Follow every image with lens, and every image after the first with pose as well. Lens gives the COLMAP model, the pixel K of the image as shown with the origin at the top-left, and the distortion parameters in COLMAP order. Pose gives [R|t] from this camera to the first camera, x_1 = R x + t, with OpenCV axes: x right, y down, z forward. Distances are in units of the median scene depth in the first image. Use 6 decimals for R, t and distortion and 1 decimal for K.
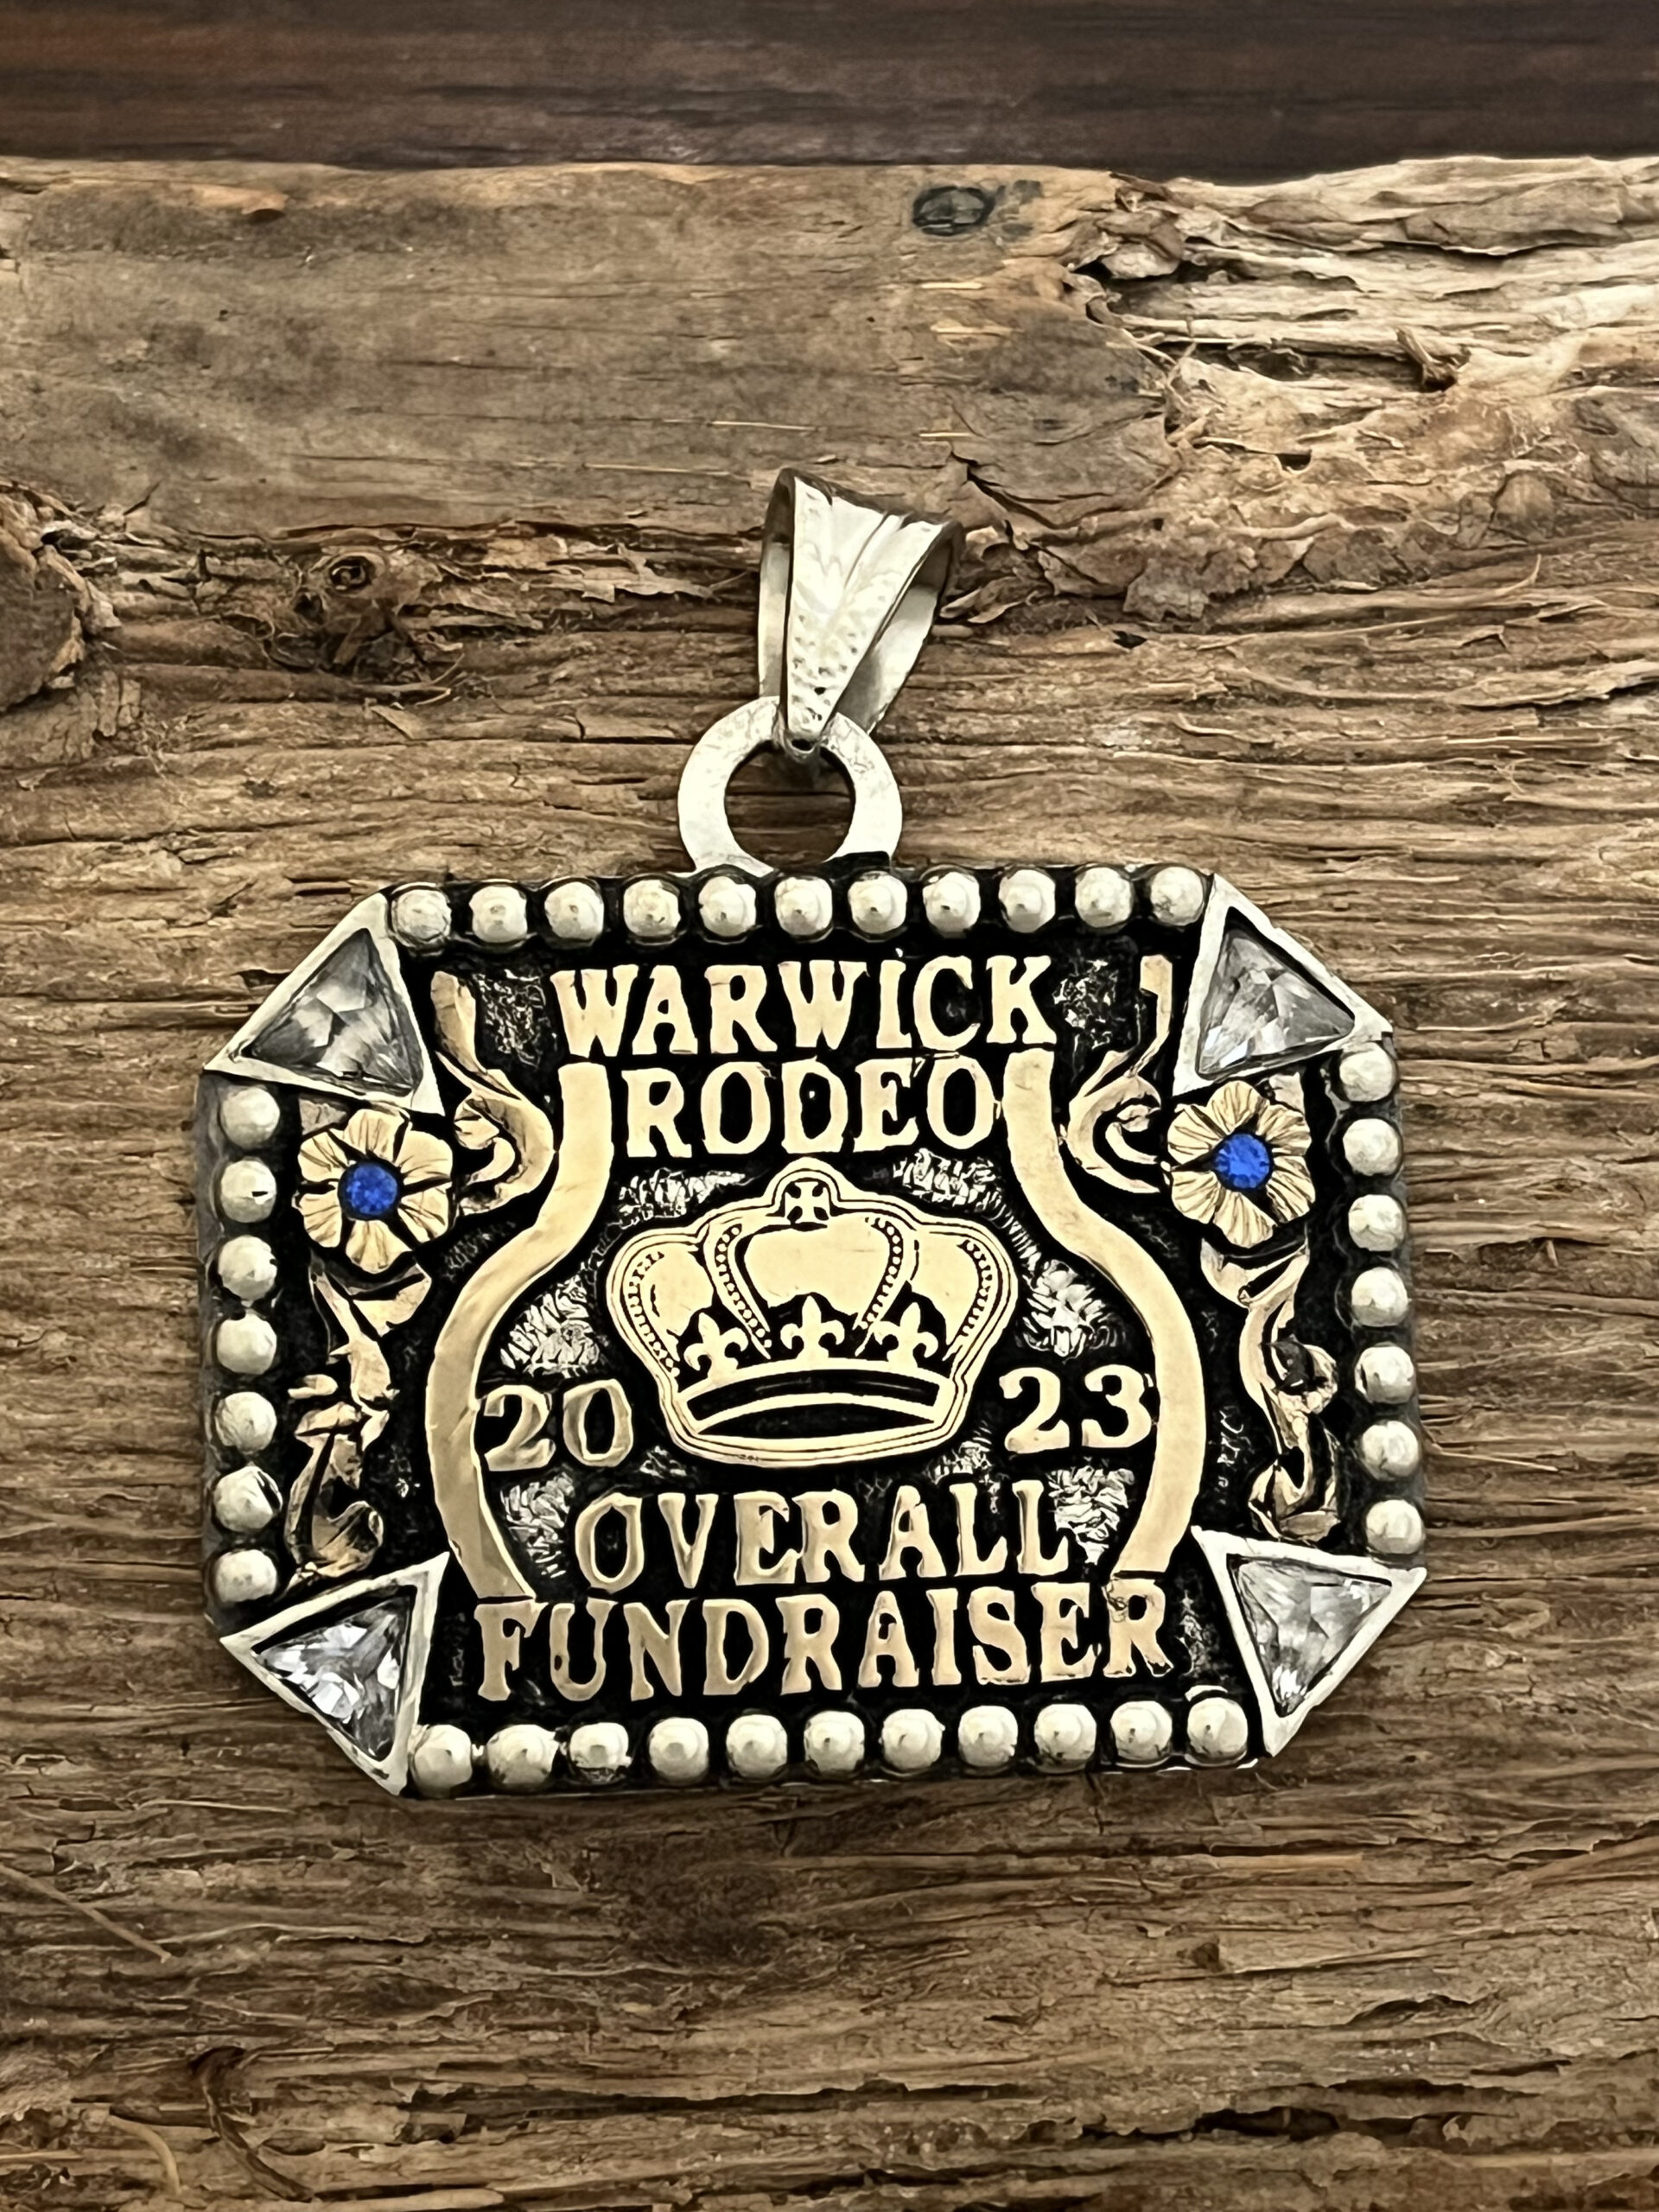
lens RADIAL K [[4310.0, 0, 755.0], [0, 4310.0, 988.3], [0, 0, 1]] dist [0.071184, 0.000000]
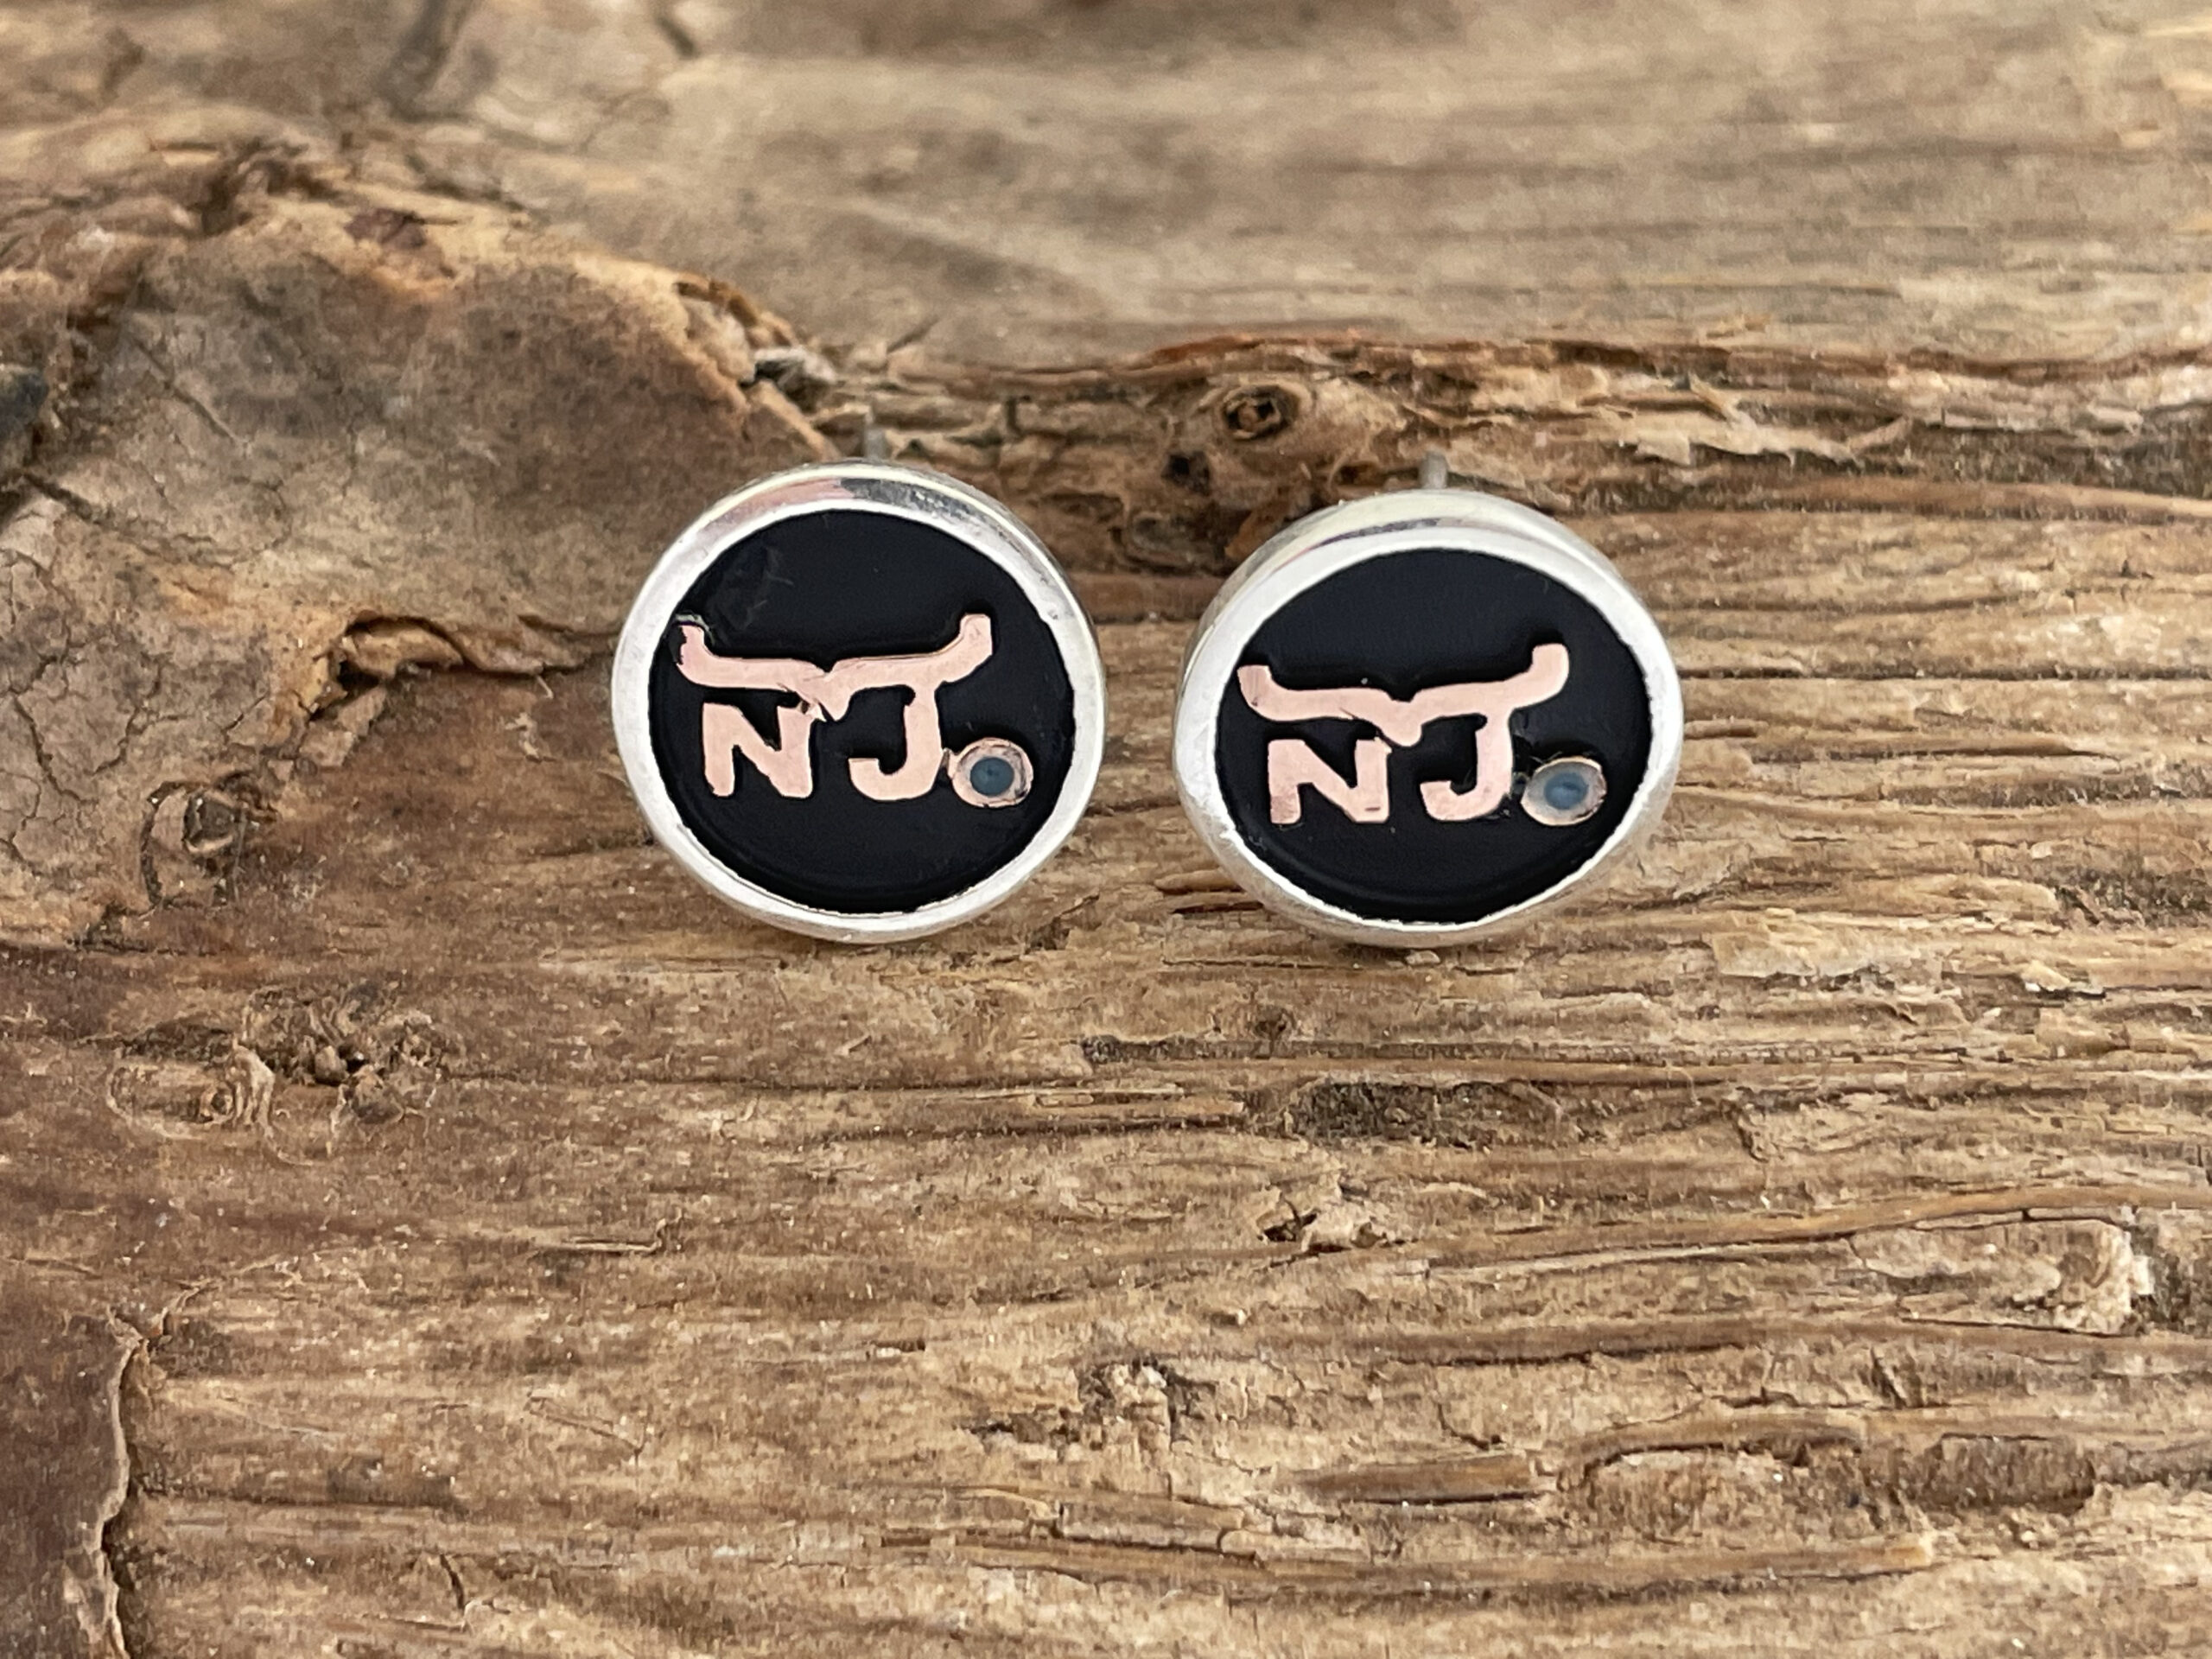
lens RADIAL K [[4073.1, 0, 1115.4], [0, 4073.1, 816.5], [0, 0, 1]] dist [0.092955, 0.000000]
pose [[0.997864, -0.003653, -0.065217, -0.075931], [-0.008625, 0.982323, -0.186997, 0.066398], [0.064747, 0.187160, 0.980193, 0.445503]]
